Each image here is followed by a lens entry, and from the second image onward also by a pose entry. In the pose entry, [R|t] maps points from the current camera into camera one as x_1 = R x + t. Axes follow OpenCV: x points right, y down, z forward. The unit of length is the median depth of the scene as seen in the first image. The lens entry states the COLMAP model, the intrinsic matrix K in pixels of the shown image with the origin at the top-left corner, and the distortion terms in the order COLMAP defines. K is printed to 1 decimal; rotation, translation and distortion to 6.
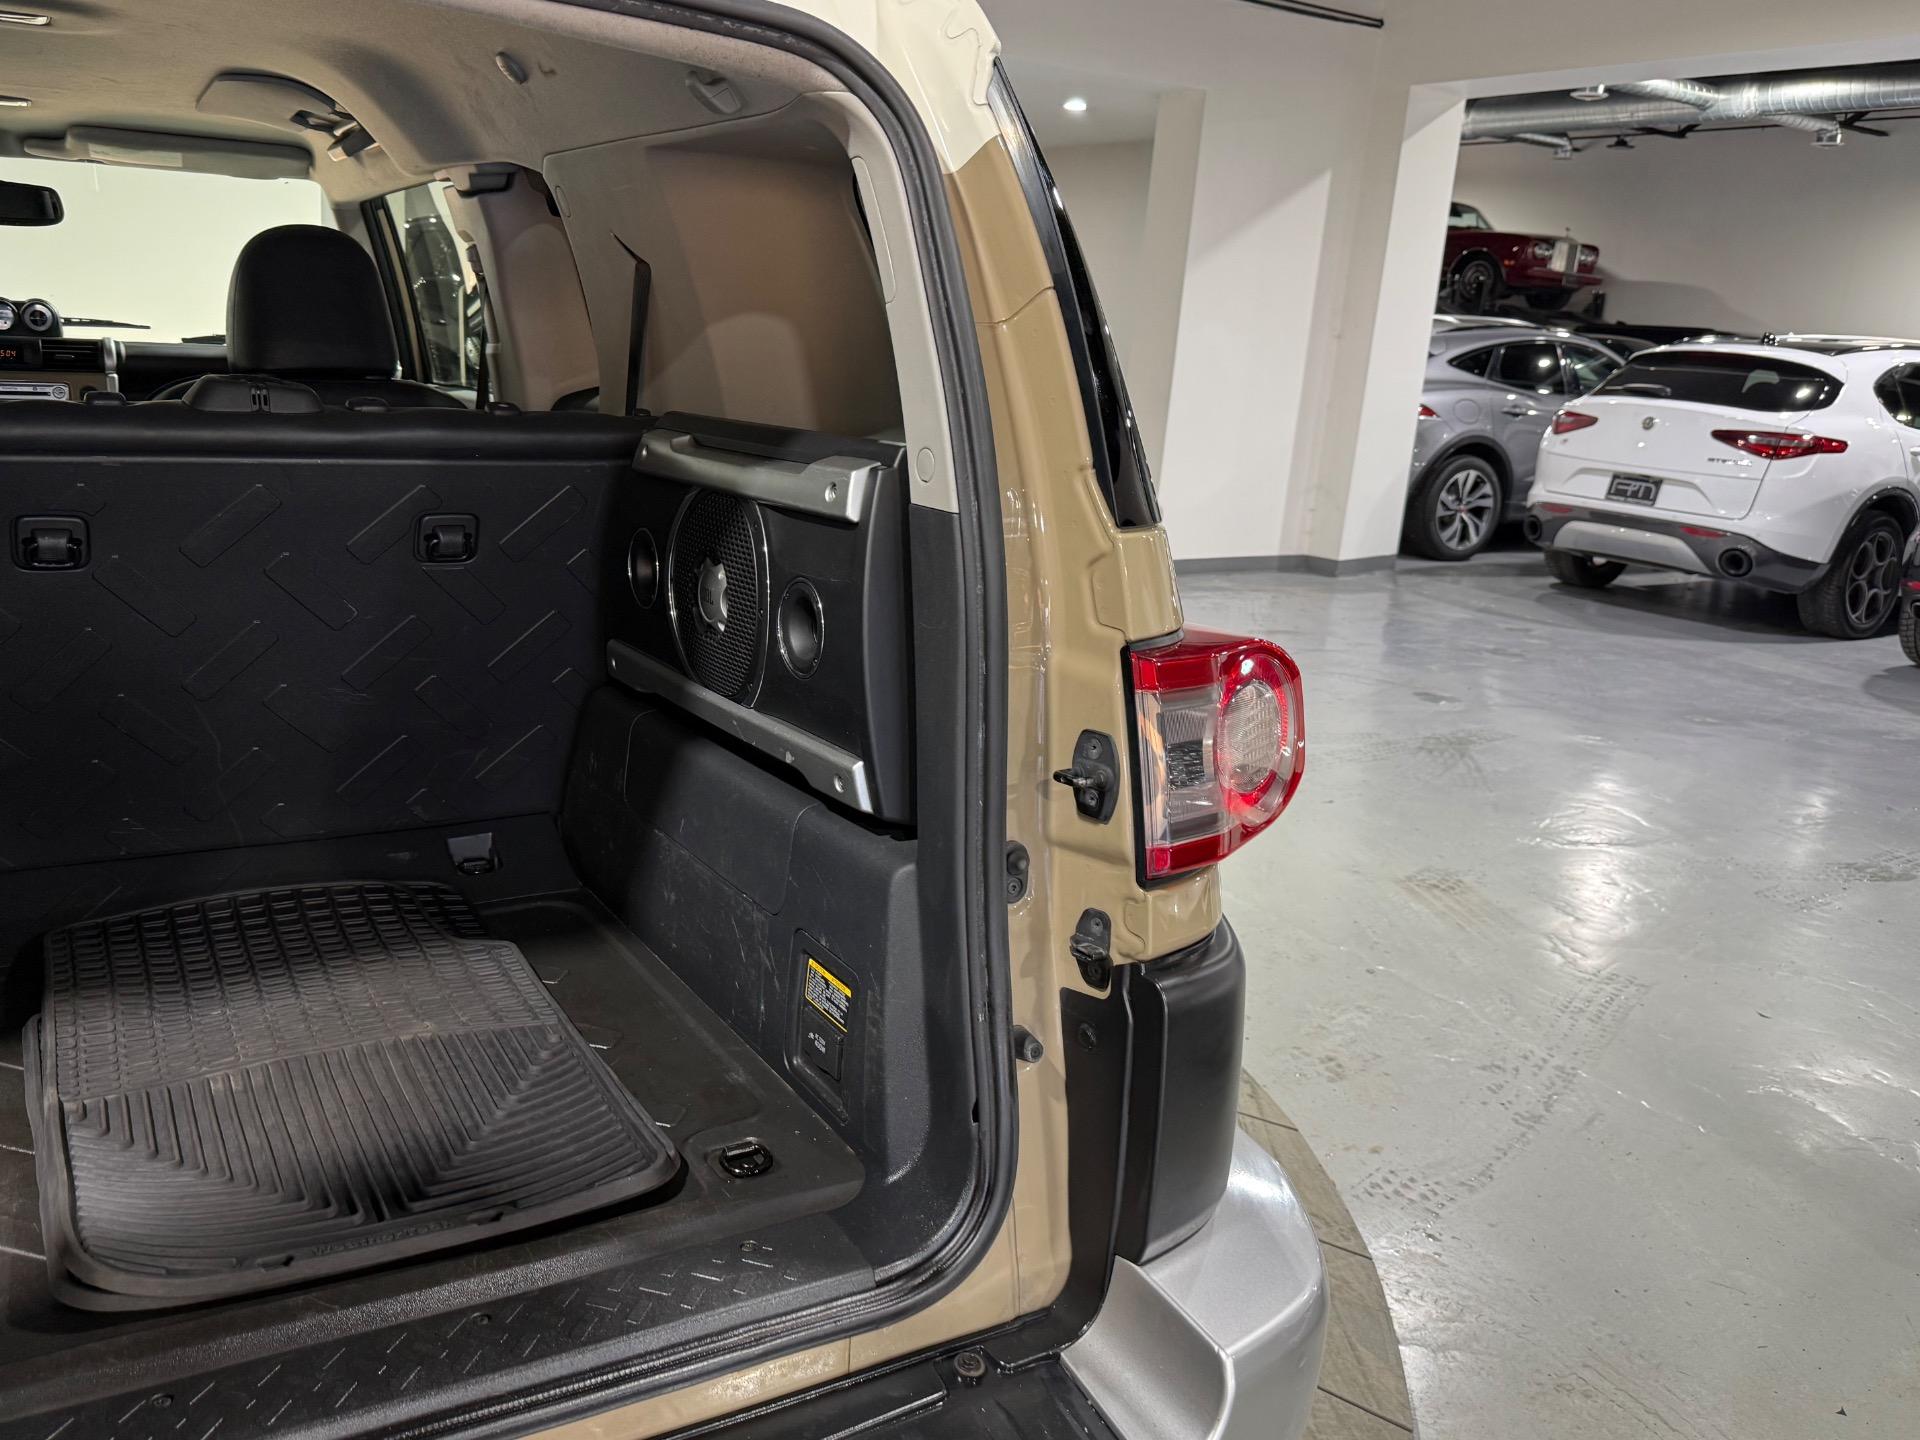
lens RADIAL K [[1486.8, 0, 954.6], [0, 1486.8, 707.5], [0, 0, 1]] dist [-0.004956, -0.014085]
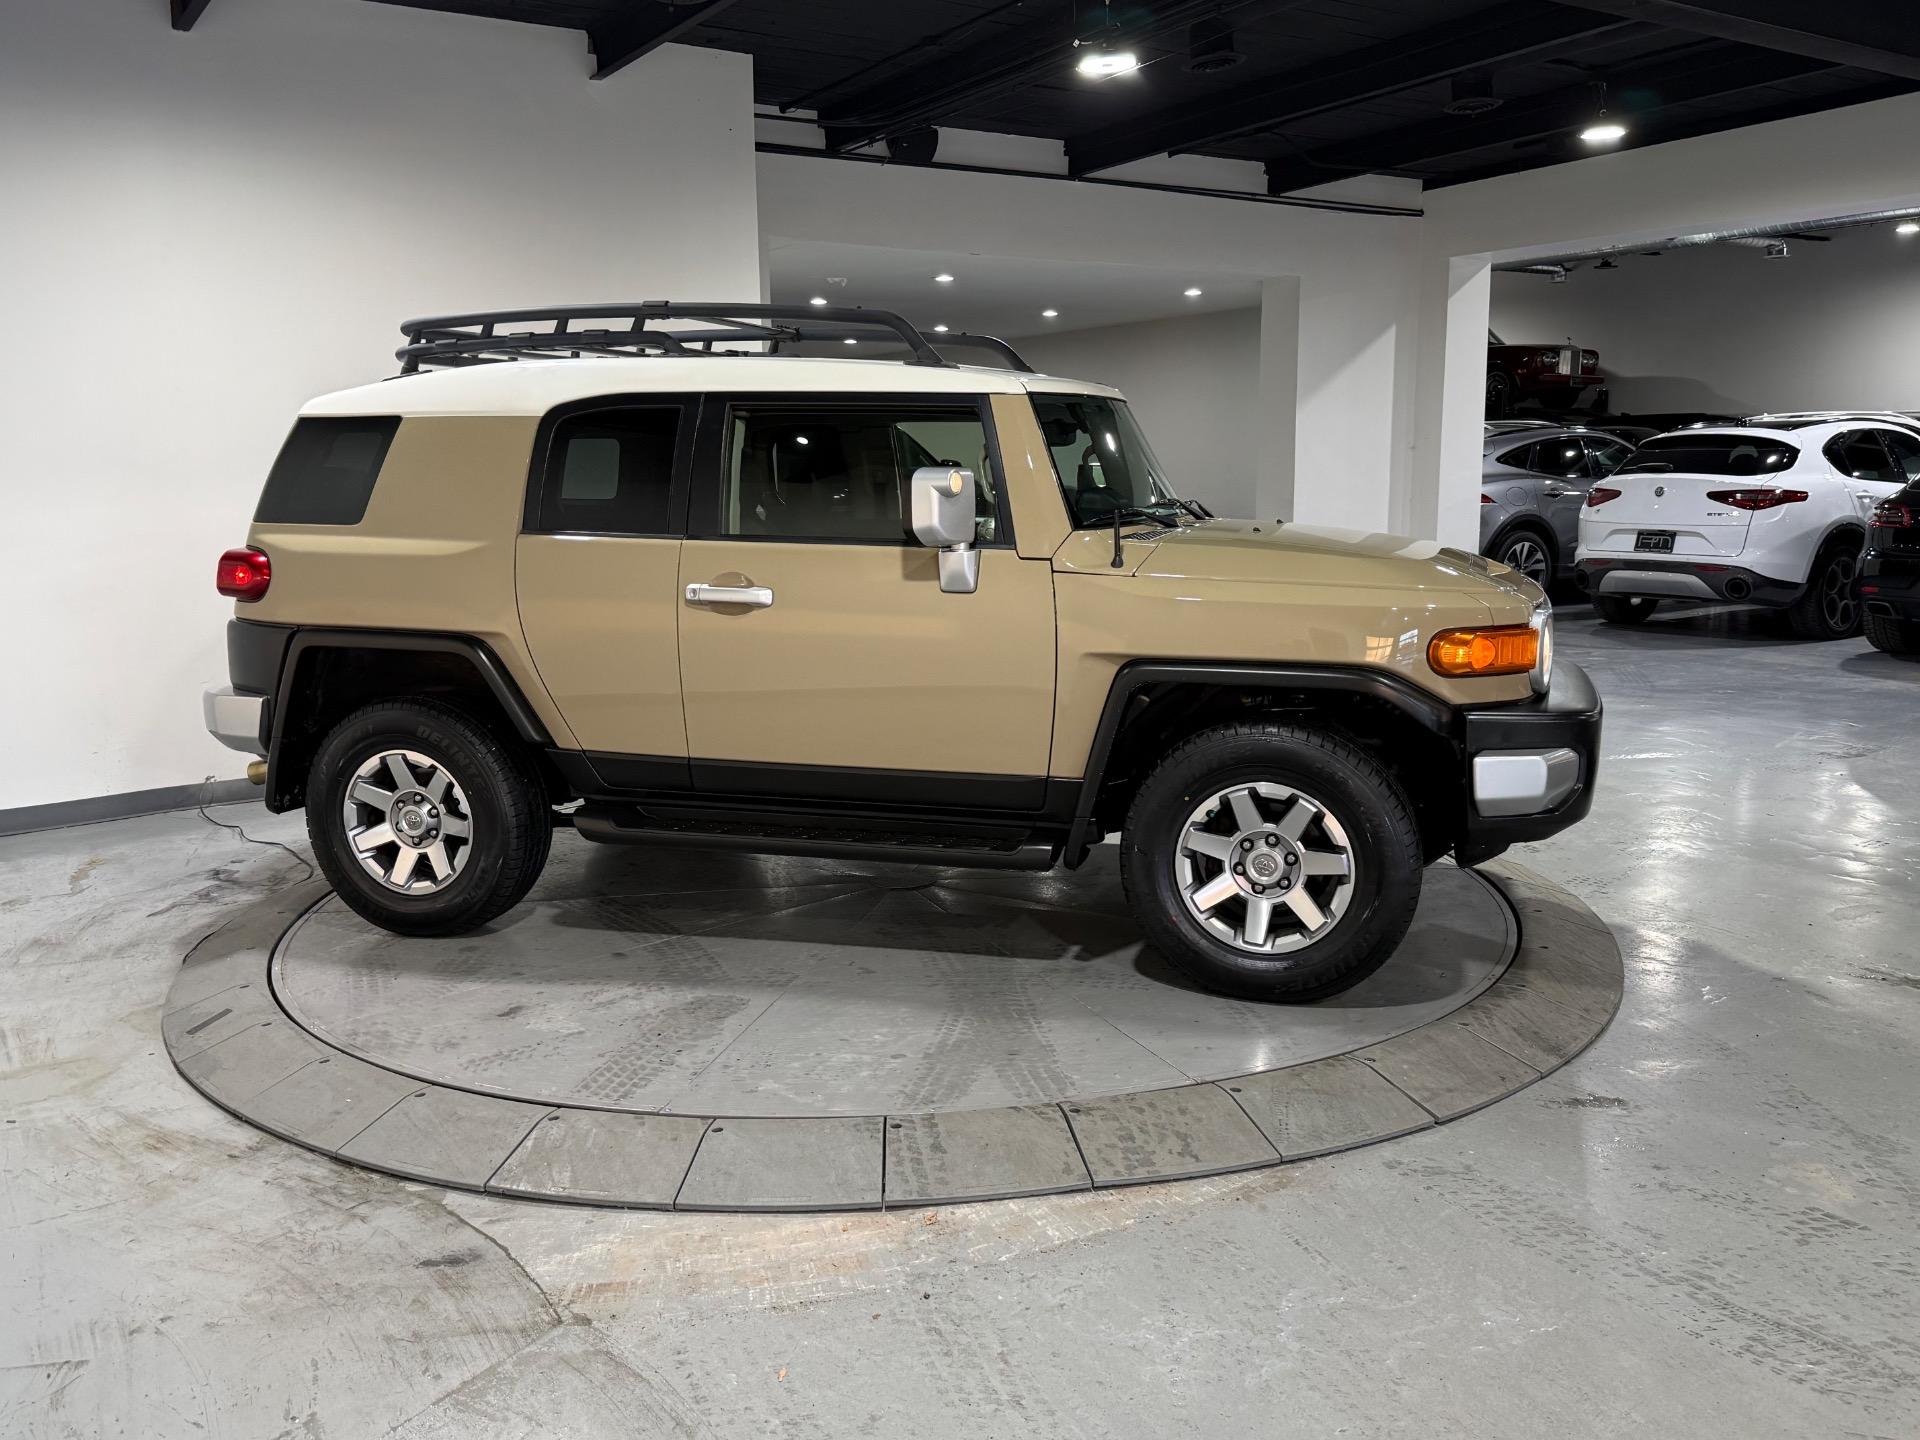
lens RADIAL K [[1700.2, 0, 953.9], [0, 1700.2, 729.3], [0, 0, 1]] dist [0.021630, -0.070971]
pose [[0.995767, -0.086703, 0.030508, -0.211825], [0.089284, 0.991270, -0.097019, 0.103954], [-0.021830, 0.099332, 0.994815, -0.451011]]
